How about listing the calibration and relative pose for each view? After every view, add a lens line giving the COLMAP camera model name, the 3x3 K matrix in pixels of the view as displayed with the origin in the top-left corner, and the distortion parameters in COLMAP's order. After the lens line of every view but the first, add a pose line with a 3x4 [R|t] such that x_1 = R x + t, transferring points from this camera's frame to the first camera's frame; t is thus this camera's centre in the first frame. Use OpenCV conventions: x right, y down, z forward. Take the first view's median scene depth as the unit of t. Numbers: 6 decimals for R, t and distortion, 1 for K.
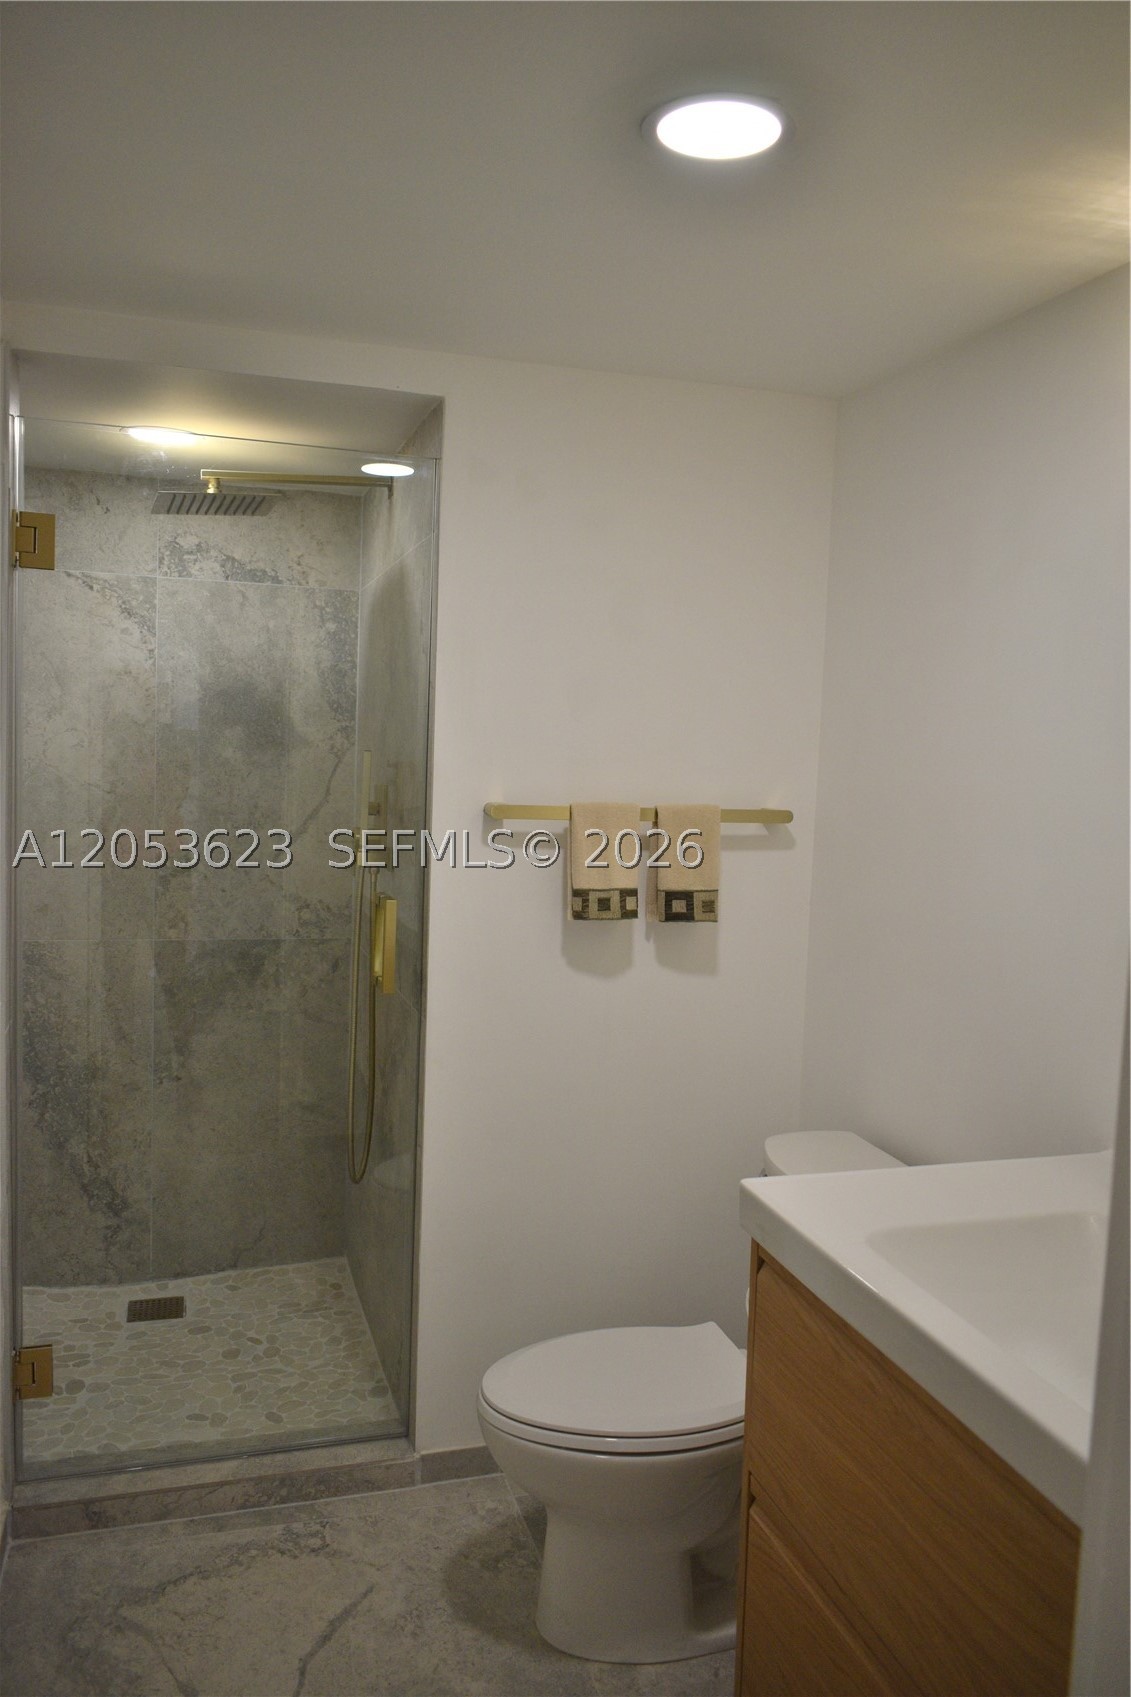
lens RADIAL K [[1296.5, 0, 565.5], [0, 1296.5, 848.5], [0, 0, 1]] dist [-0.010156, 0.002056]
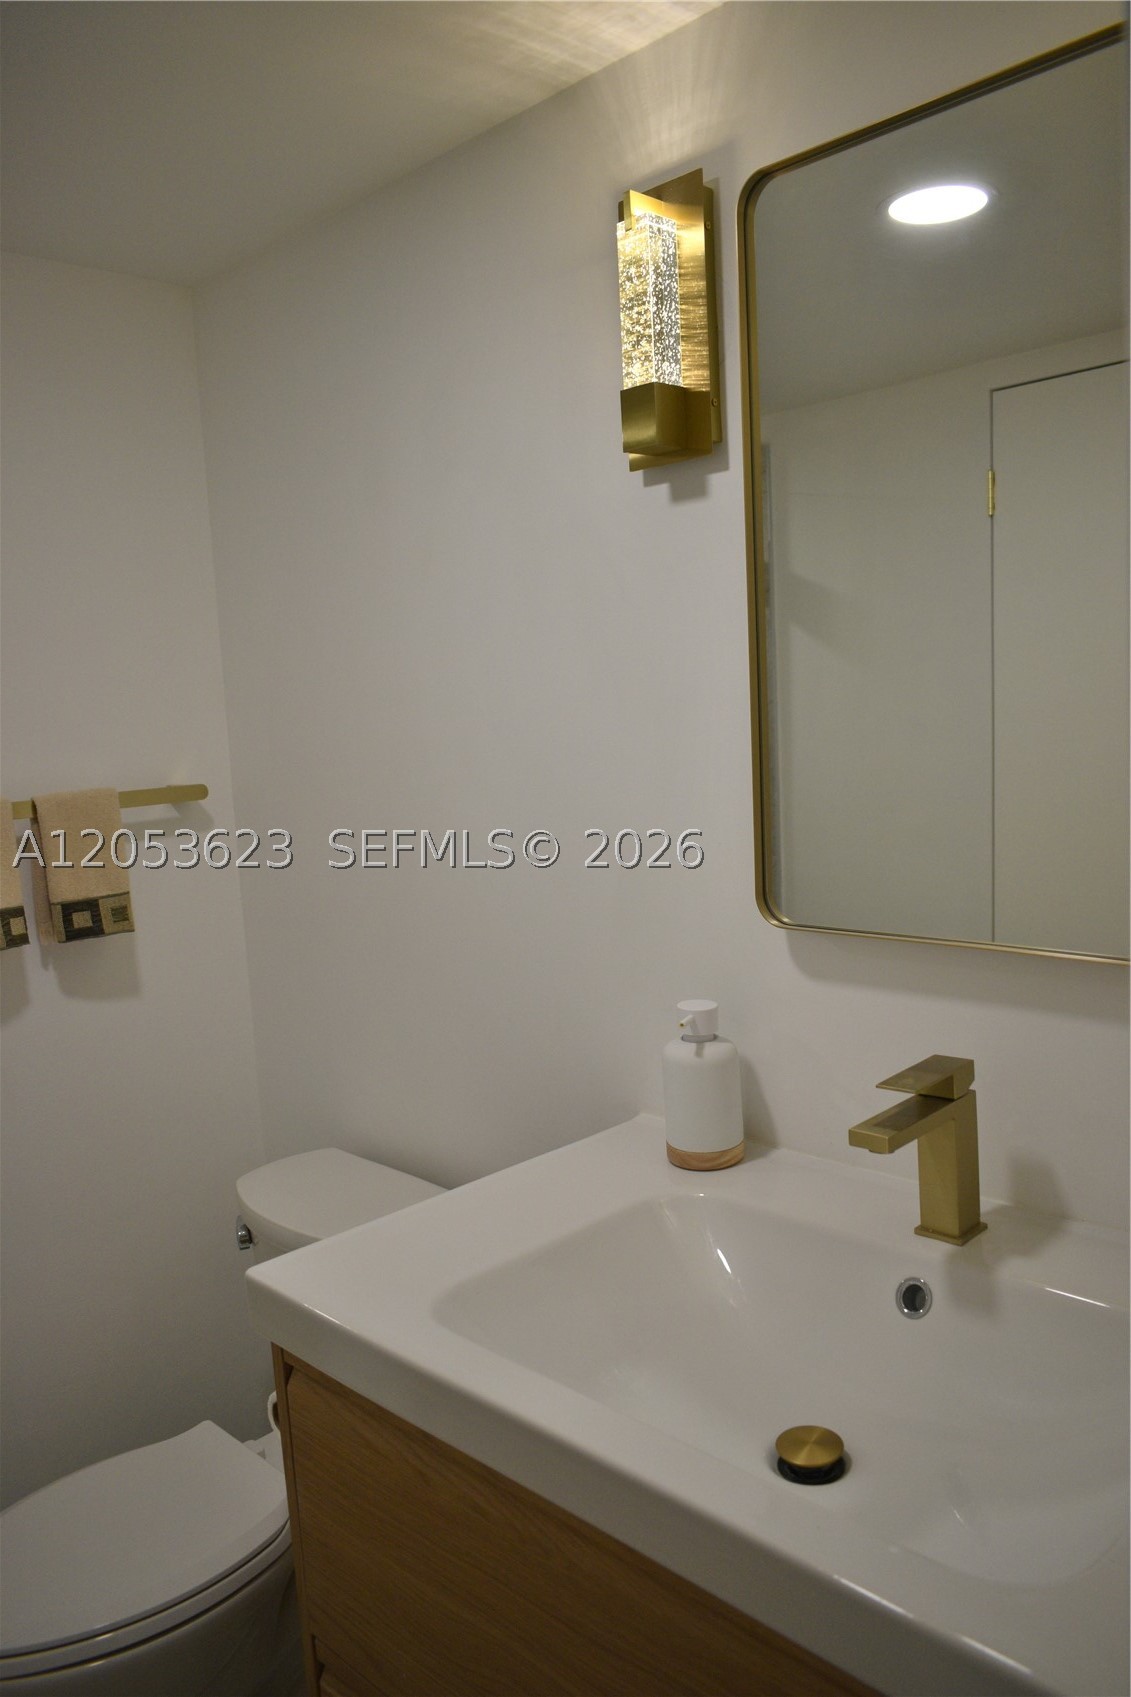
lens RADIAL K [[1296.5, 0, 565.5], [0, 1296.5, 848.5], [0, 0, 1]] dist [-0.010156, 0.002056]
pose [[0.879617, -0.140211, 0.454549, -0.005116], [0.129500, 0.990064, 0.054796, -0.003085], [-0.457716, 0.010665, 0.889035, 0.132989]]
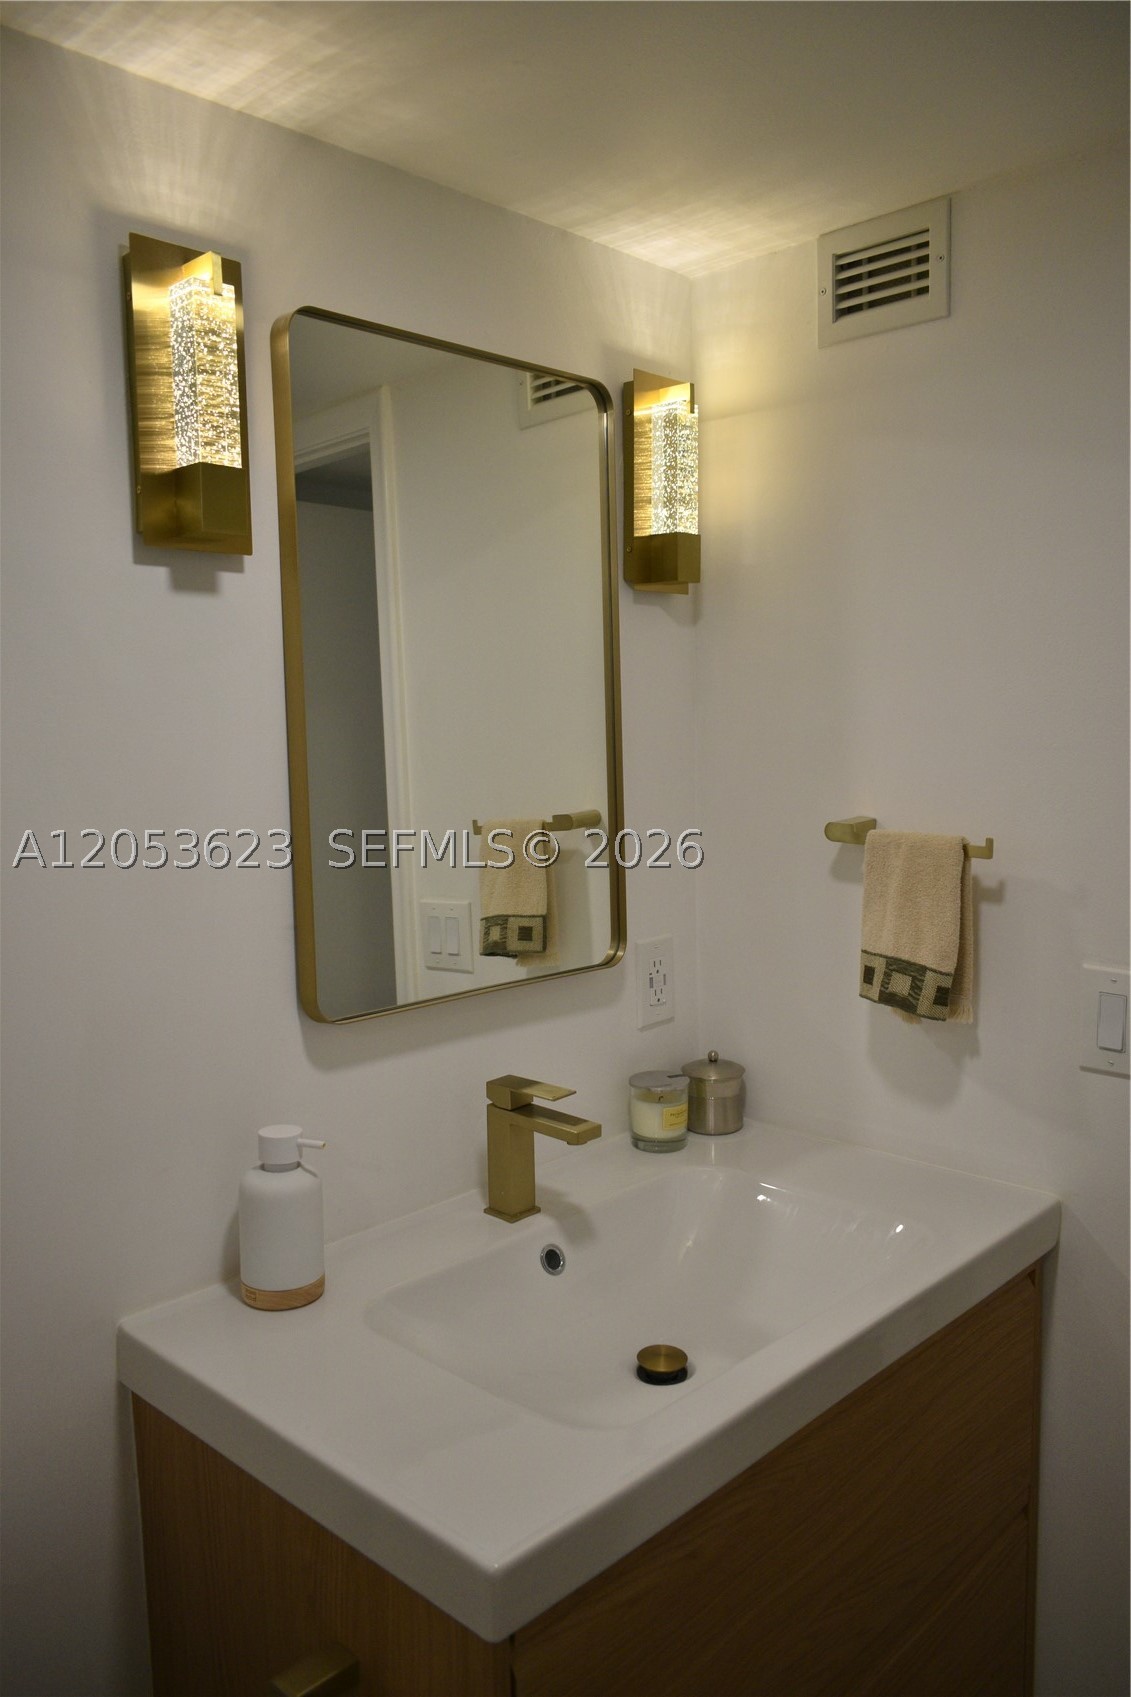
lens RADIAL K [[1296.5, 0, 565.5], [0, 1296.5, 848.5], [0, 0, 1]] dist [-0.010156, 0.002056]
pose [[-0.486457, -0.111767, 0.866526, -0.166764], [0.083011, 0.981385, 0.173183, -0.074263], [-0.869752, 0.156177, -0.468124, 0.613486]]
